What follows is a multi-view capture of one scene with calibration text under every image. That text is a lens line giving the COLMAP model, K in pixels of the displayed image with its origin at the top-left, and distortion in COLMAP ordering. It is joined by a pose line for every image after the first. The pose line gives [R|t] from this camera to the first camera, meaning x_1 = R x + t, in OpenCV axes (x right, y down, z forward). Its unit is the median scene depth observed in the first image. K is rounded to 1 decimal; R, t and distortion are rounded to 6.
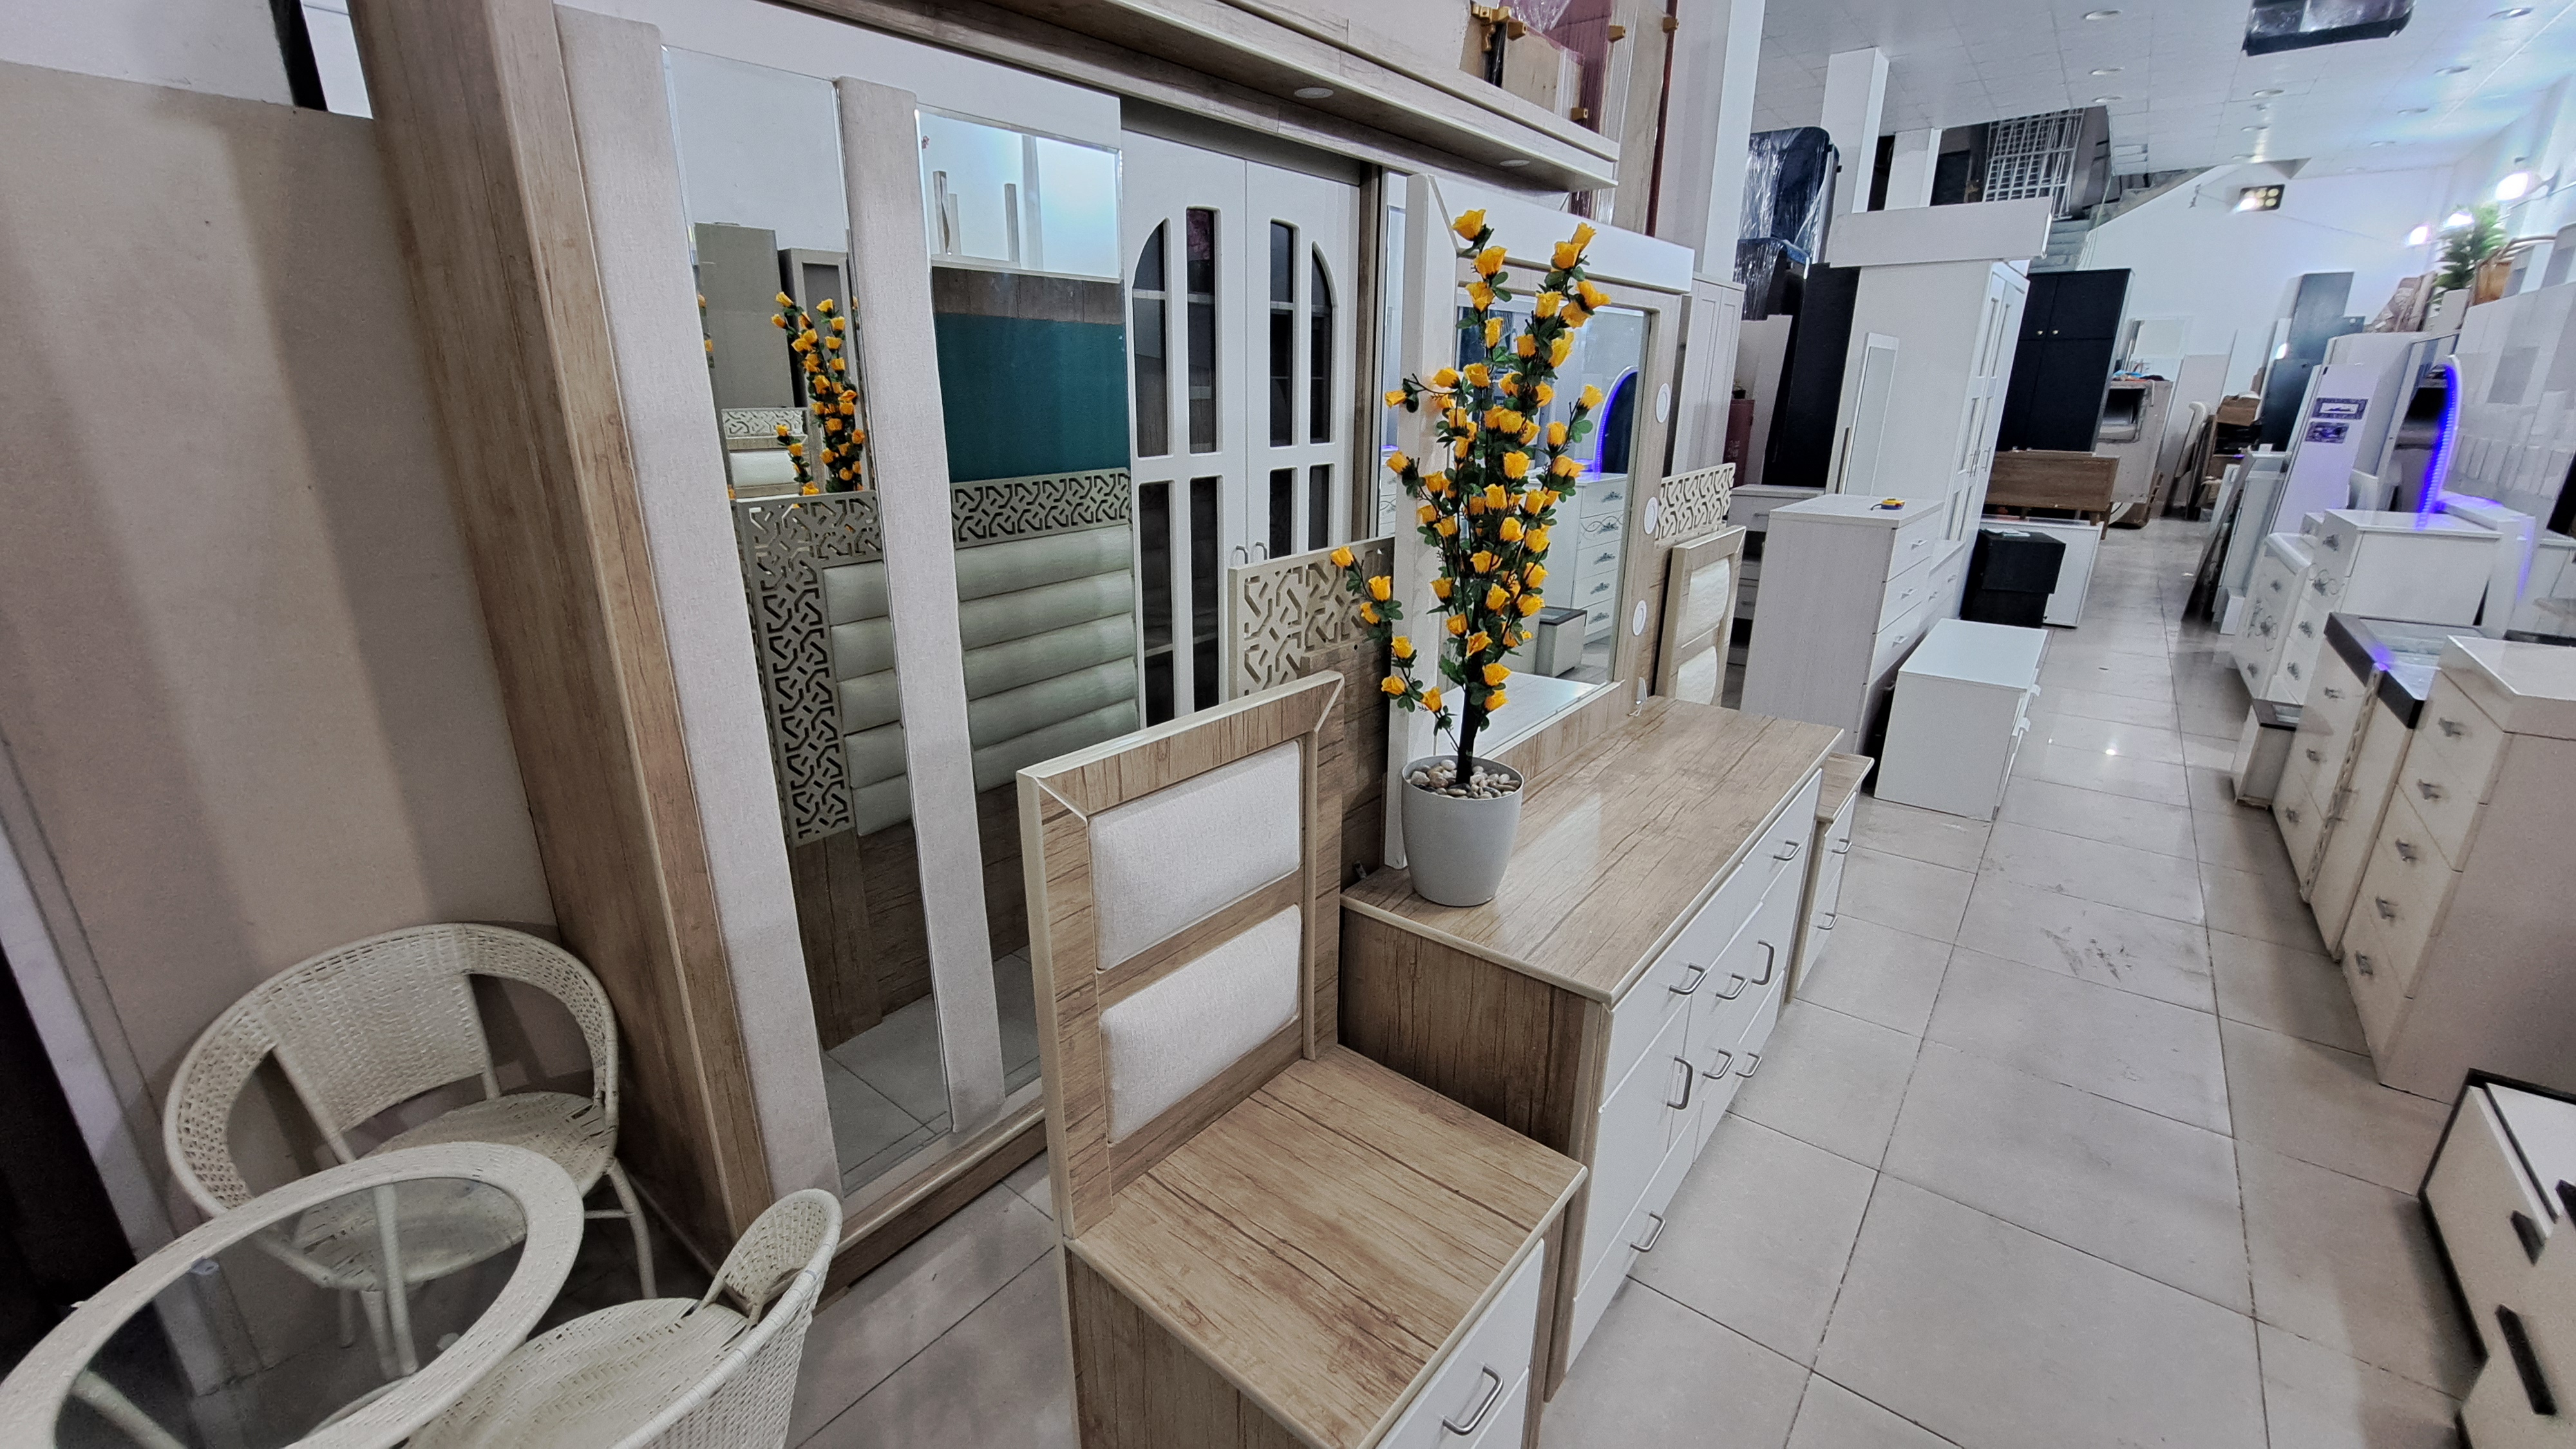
lens RADIAL K [[1020.6, 0, 1281.8], [0, 1020.6, 735.5], [0, 0, 1]] dist [-0.011421, -0.000833]
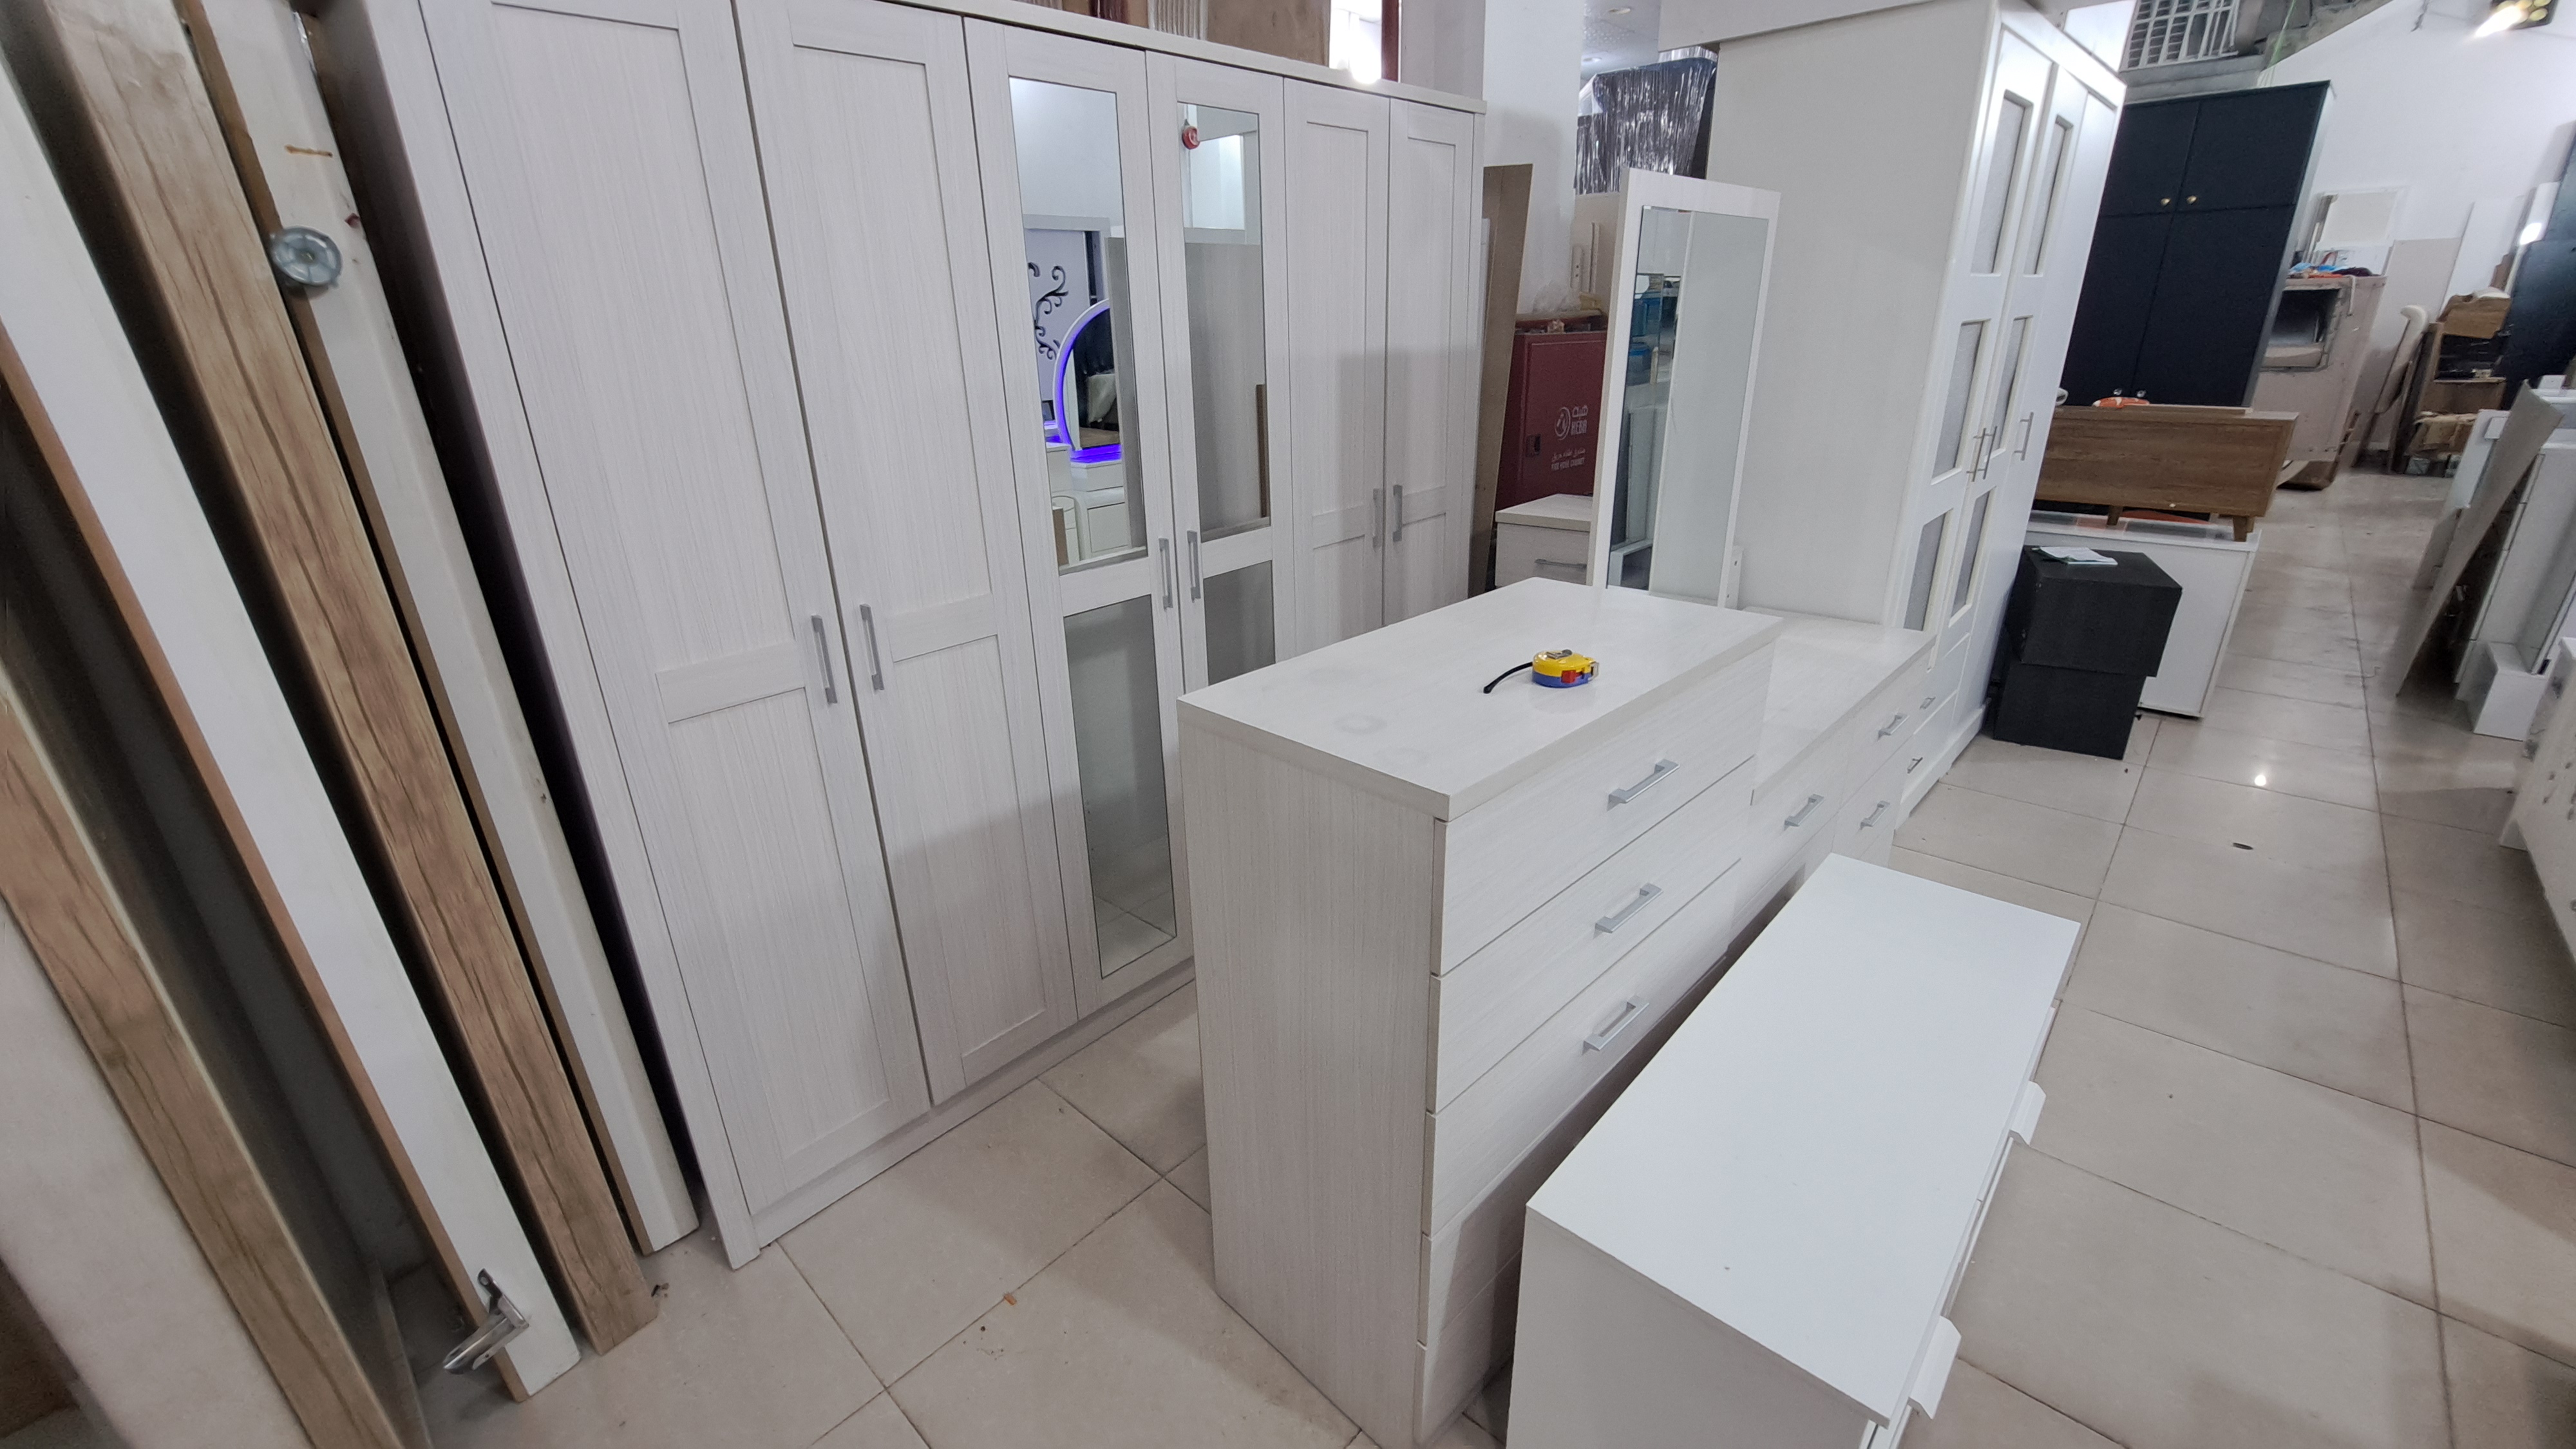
lens RADIAL K [[1020.6, 0, 1278.6], [0, 1020.6, 726.9], [0, 0, 1]] dist [-0.011421, -0.000833]
pose [[0.996106, 0.002445, -0.088125, 0.218881], [0.002230, 0.998596, 0.052916, -0.092273], [0.088131, -0.052906, 0.994703, 0.267548]]
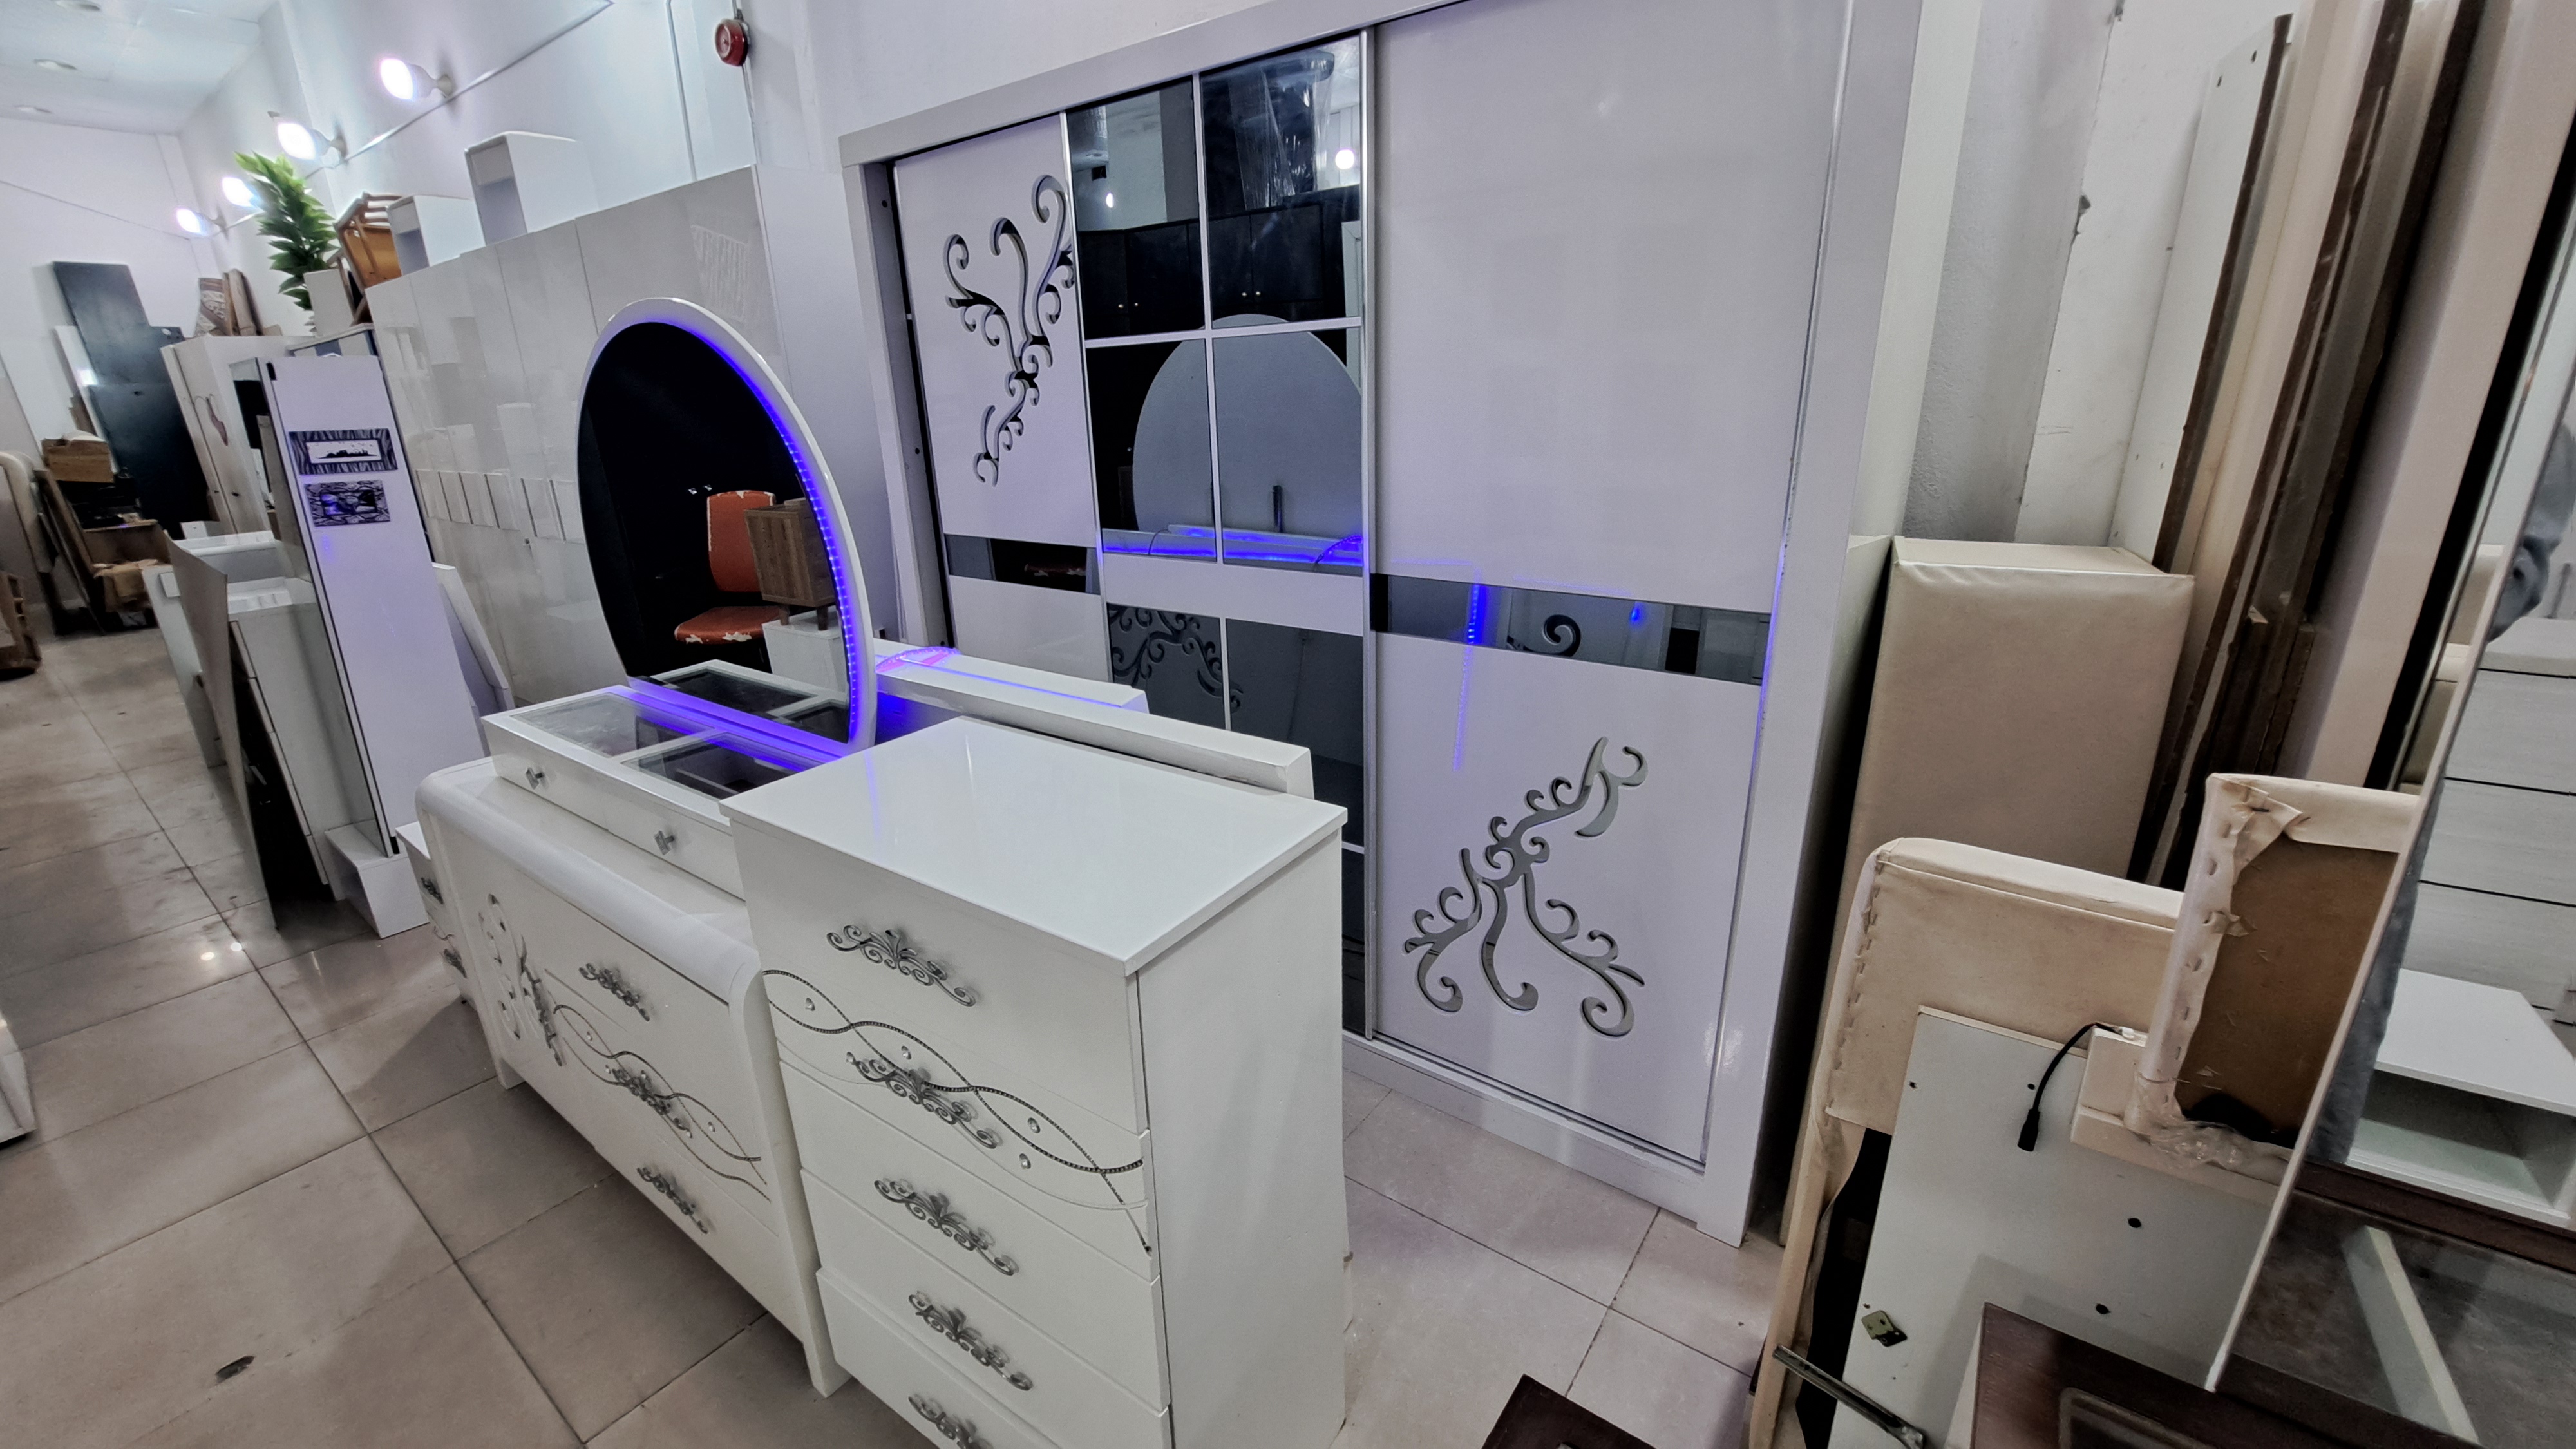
lens RADIAL K [[1020.6, 0, 1230.4], [0, 1020.6, 722.4], [0, 0, 1]] dist [-0.011421, -0.000833]
pose [[-0.008654, -0.306851, 0.951718, 0.356273], [0.349583, 0.890770, 0.290379, -0.129299], [-0.936865, 0.335217, 0.099561, 0.384137]]
